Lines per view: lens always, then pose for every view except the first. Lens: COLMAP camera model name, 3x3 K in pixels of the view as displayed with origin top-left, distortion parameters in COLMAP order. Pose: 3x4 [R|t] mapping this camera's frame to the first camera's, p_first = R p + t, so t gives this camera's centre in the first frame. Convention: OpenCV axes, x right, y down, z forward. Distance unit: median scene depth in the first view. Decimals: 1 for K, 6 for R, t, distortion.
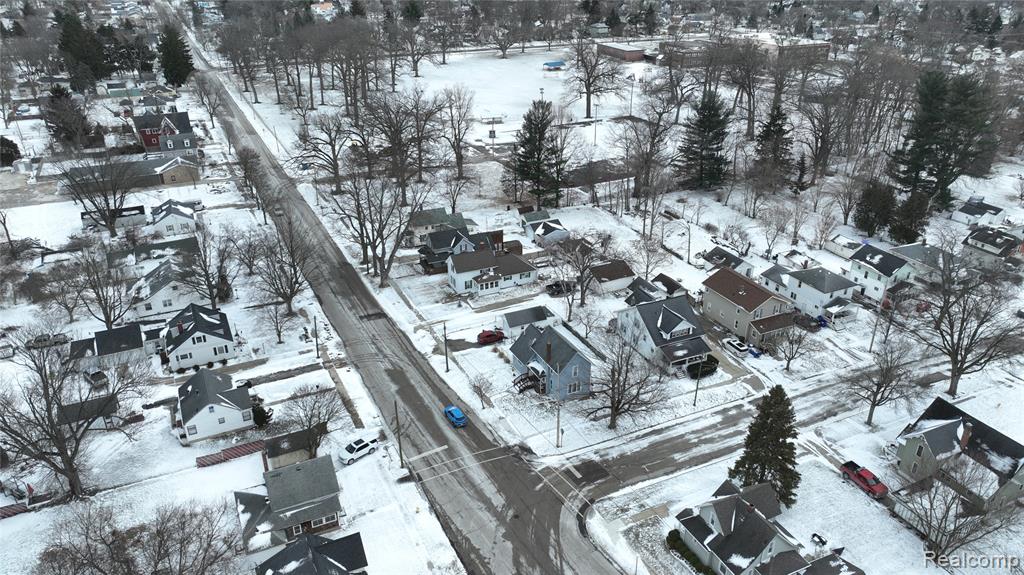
lens RADIAL K [[717.5, 0, 514.6], [0, 717.5, 282.9], [0, 0, 1]] dist [-0.001262, 0.011204]
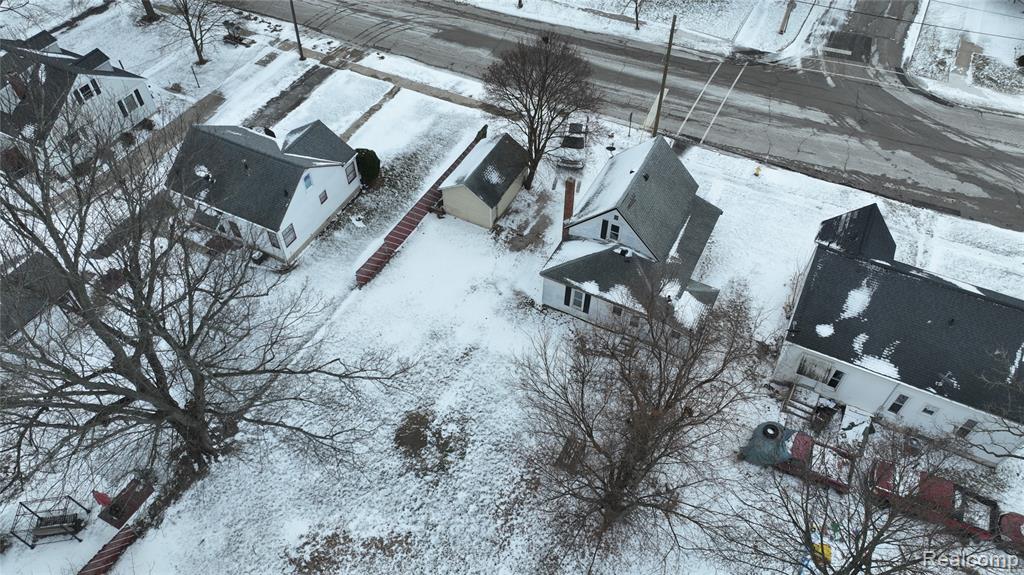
lens RADIAL K [[713.0, 0, 515.6], [0, 713.0, 287.1], [0, 0, 1]] dist [0.002116, 0.010739]
pose [[0.797111, -0.455740, 0.396125, -0.544328], [0.256024, 0.849215, 0.461828, 0.051716], [-0.546869, -0.266711, 0.793599, 0.533011]]
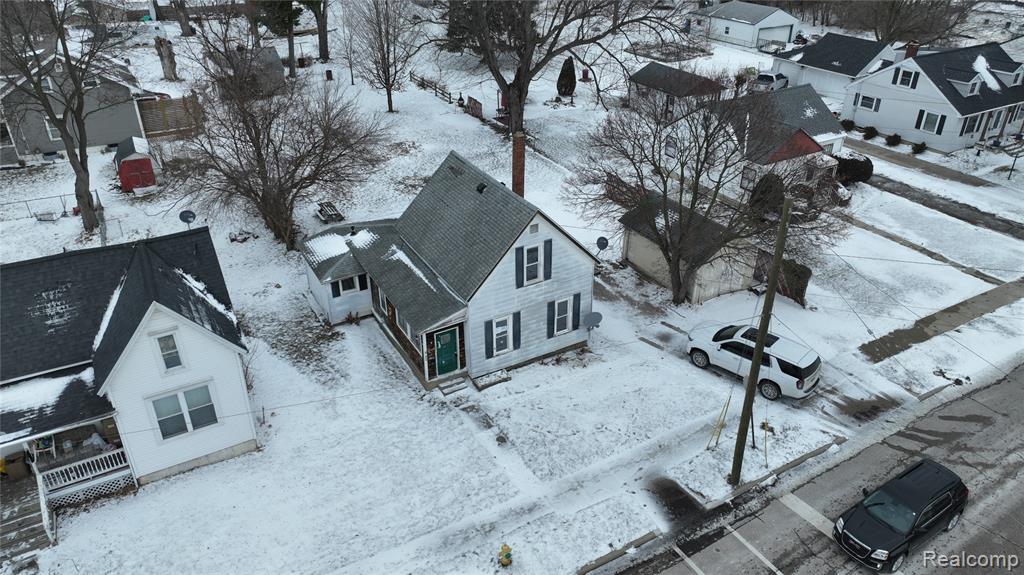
lens RADIAL K [[717.5, 0, 514.6], [0, 717.5, 282.9], [0, 0, 1]] dist [-0.001262, 0.011204]
pose [[0.061872, 0.486668, -0.871393, 0.033607], [-0.433151, 0.799656, 0.415849, 0.121225], [0.899195, 0.351716, 0.260277, 0.817149]]
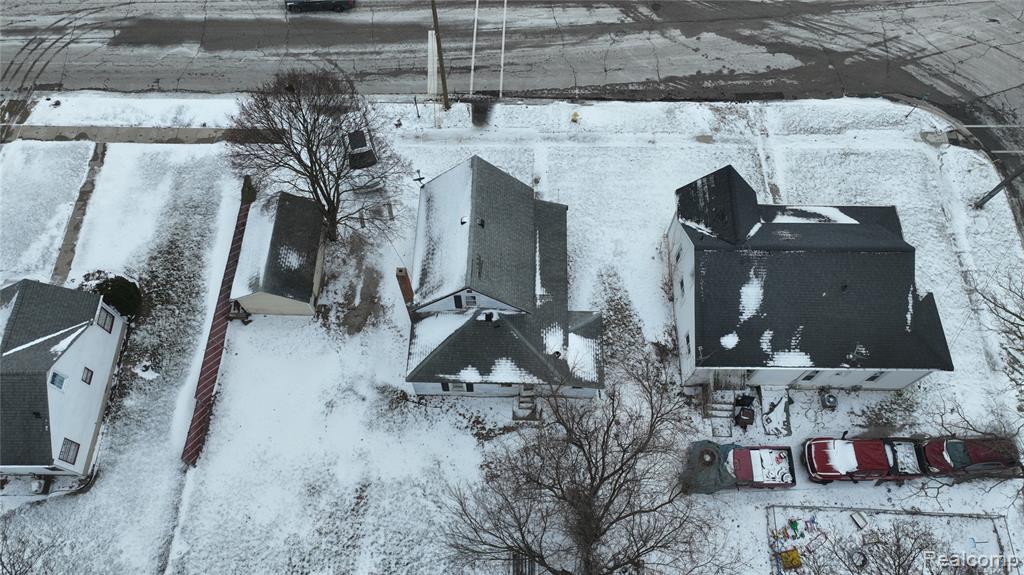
lens RADIAL K [[717.5, 0, 514.6], [0, 717.5, 282.9], [0, 0, 1]] dist [-0.001262, 0.011204]
pose [[0.453465, -0.799318, 0.394285, -0.429904], [0.374397, 0.572292, 0.729595, -0.027377], [-0.808824, -0.183226, 0.558776, 0.638698]]
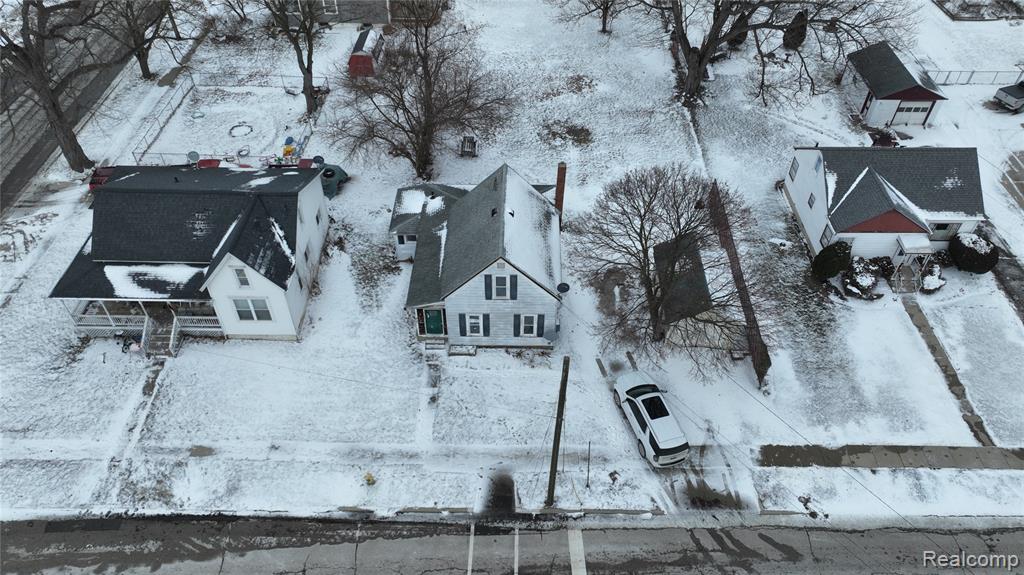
lens RADIAL K [[717.5, 0, 514.6], [0, 717.5, 282.9], [0, 0, 1]] dist [-0.001262, 0.011204]
pose [[-0.448795, 0.623473, -0.640207, 0.013112], [-0.397648, 0.502242, 0.767873, -0.066243], [0.800287, 0.599195, 0.022519, 0.895162]]
